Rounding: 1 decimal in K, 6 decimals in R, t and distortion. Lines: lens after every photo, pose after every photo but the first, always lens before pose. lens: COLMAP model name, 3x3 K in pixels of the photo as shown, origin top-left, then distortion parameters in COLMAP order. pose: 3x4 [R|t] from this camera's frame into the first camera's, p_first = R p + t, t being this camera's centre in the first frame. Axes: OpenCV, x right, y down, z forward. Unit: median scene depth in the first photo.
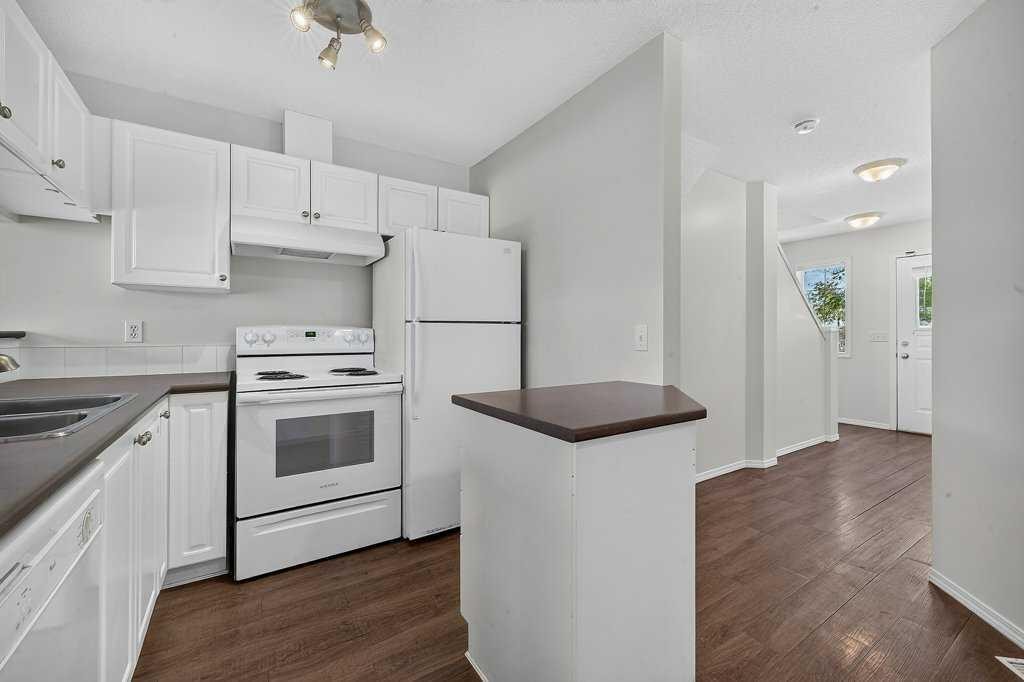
lens RADIAL K [[419.8, 0, 515.1], [0, 419.8, 334.9], [0, 0, 1]] dist [-0.004921, 0.000960]
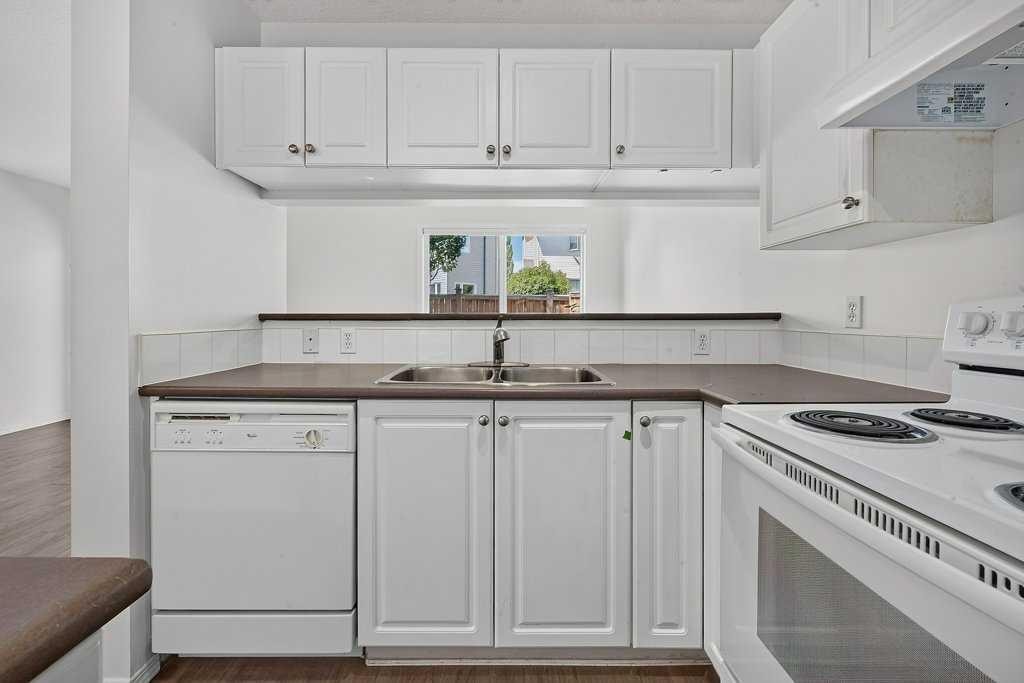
lens RADIAL K [[419.8, 0, 506.3], [0, 419.8, 320.3], [0, 0, 1]] dist [-0.004921, 0.000960]
pose [[-0.553751, 0.004527, -0.832670, -0.048818], [-0.003678, 0.999962, 0.007882, 0.002350], [0.832674, 0.007428, -0.553713, 0.913480]]
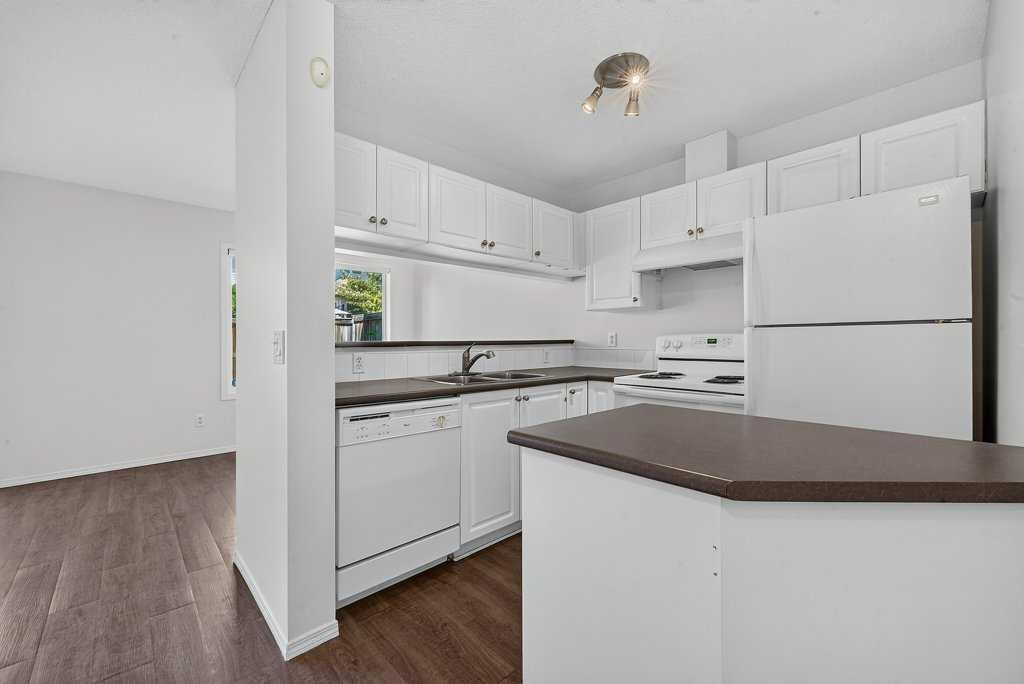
lens RADIAL K [[419.8, 0, 502.8], [0, 419.8, 343.6], [0, 0, 1]] dist [-0.004921, 0.000960]
pose [[0.158925, 0.004259, -0.987282, 0.546138], [0.002817, 0.999985, 0.004768, -0.002296], [0.987287, -0.003539, 0.158910, 0.360133]]
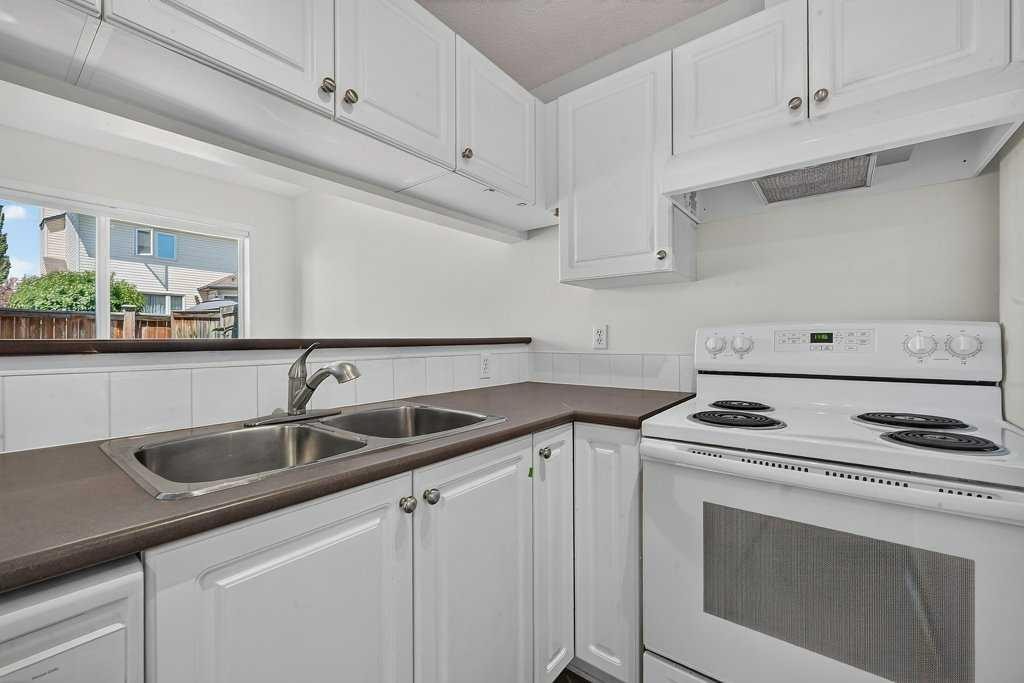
lens RADIAL K [[419.8, 0, 503.9], [0, 419.8, 342.1], [0, 0, 1]] dist [-0.004921, 0.000960]
pose [[0.306262, -0.000436, -0.951947, -0.131799], [0.005822, 0.999982, 0.001415, 0.000767], [0.951930, -0.005975, 0.306259, 0.538769]]
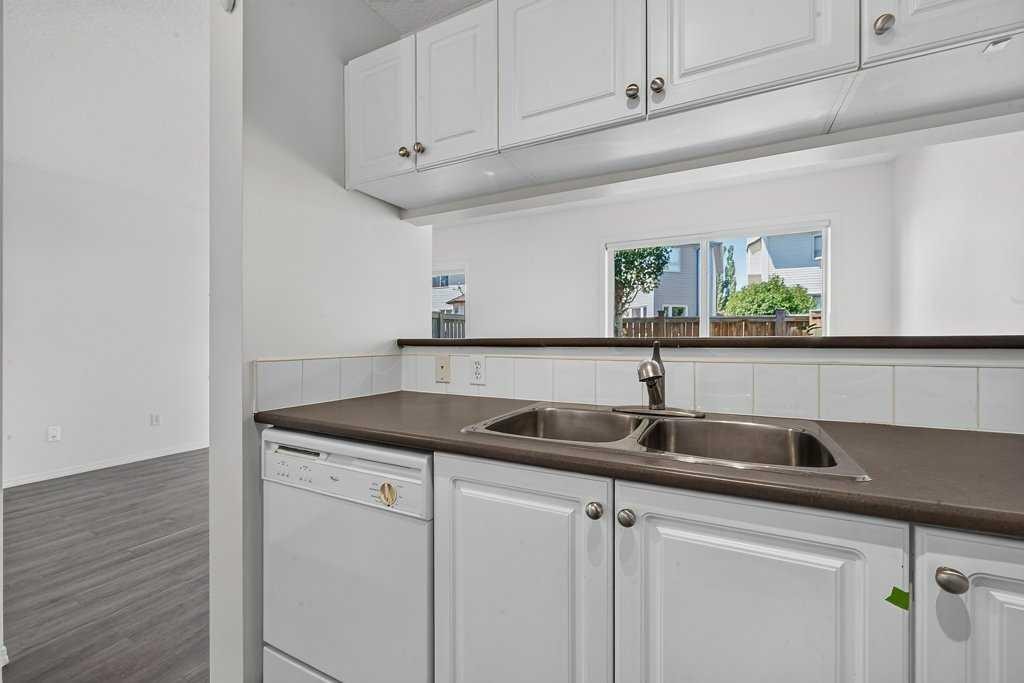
lens RADIAL K [[419.8, 0, 509.7], [0, 419.8, 344.4], [0, 0, 1]] dist [-0.004921, 0.000960]
pose [[-0.874661, 0.001959, -0.484732, -0.275138], [-0.002088, 0.999967, 0.007809, 0.000953], [0.484732, 0.007842, -0.874628, 0.845194]]
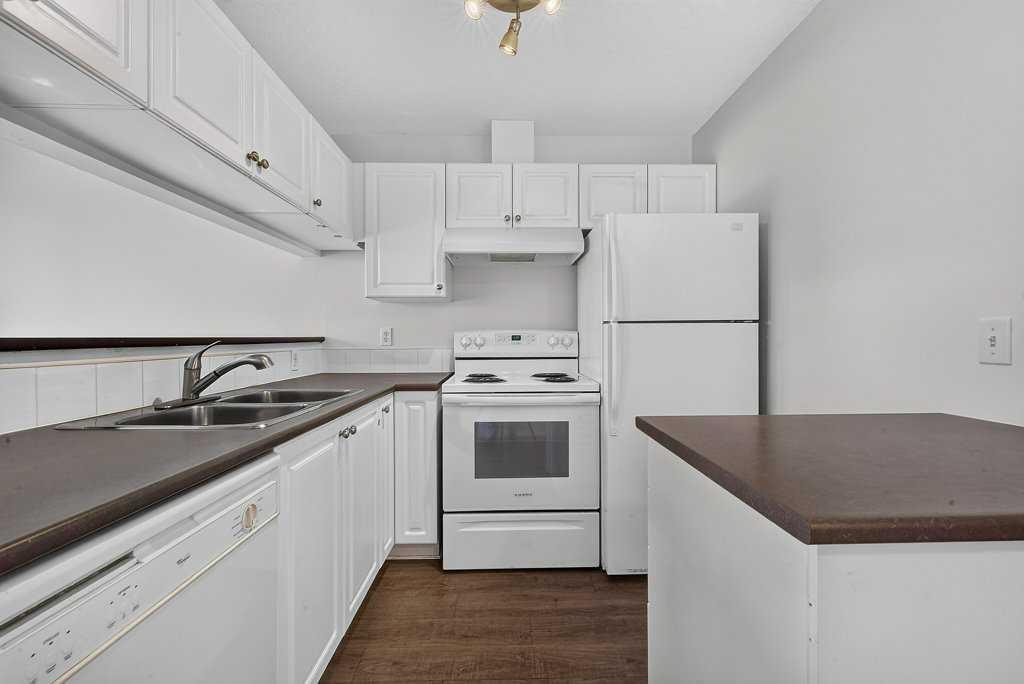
lens RADIAL K [[419.8, 0, 513.5], [0, 419.8, 340.2], [0, 0, 1]] dist [-0.004921, 0.000960]
pose [[0.847070, -0.003196, -0.531472, 0.047516], [0.005556, 0.999981, 0.002842, 0.000990], [0.531452, -0.005360, 0.847071, 0.167019]]
